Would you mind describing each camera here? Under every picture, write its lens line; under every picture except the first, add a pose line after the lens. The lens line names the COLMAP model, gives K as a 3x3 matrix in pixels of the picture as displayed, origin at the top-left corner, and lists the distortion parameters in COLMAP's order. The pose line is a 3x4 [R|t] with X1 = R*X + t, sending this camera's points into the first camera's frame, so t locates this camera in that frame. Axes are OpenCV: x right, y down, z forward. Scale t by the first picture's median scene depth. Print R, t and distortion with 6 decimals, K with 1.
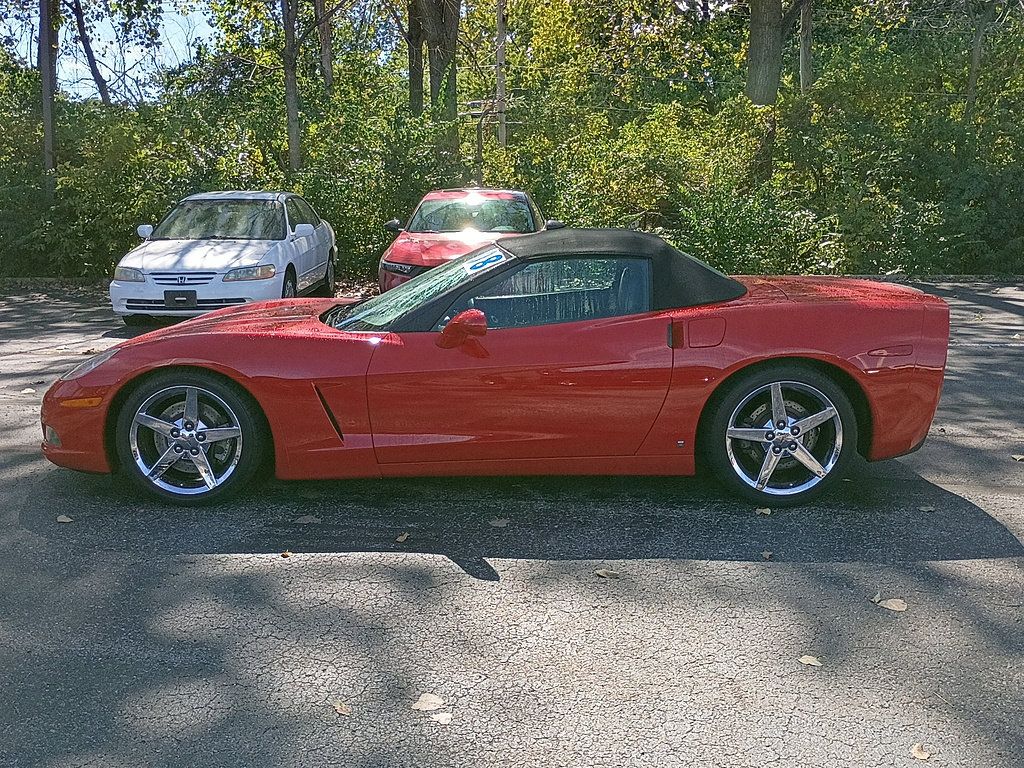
lens RADIAL K [[1058.1, 0, 512.0], [0, 1058.1, 384.0], [0, 0, 1]] dist [0.046714, -0.013887]
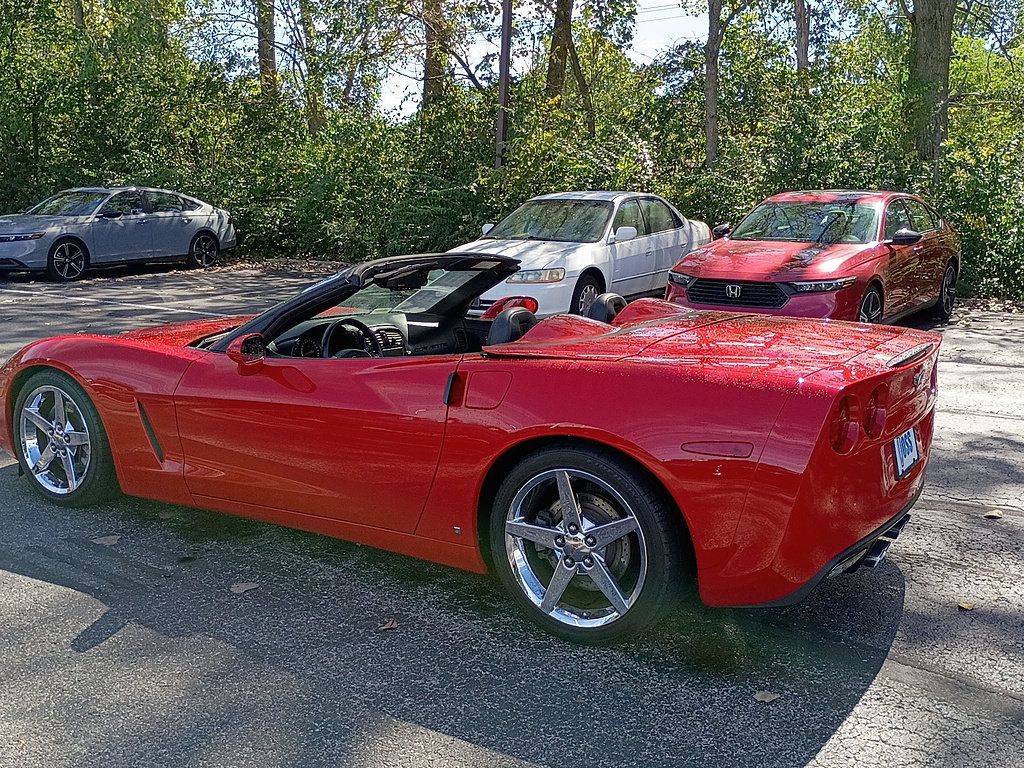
lens RADIAL K [[1058.1, 0, 512.0], [0, 1058.1, 384.0], [0, 0, 1]] dist [0.046714, -0.013887]
pose [[0.850373, 0.106459, -0.515298, 0.573572], [-0.106320, 0.993883, 0.029879, -0.074911], [0.515326, 0.029378, 0.856490, 0.362988]]
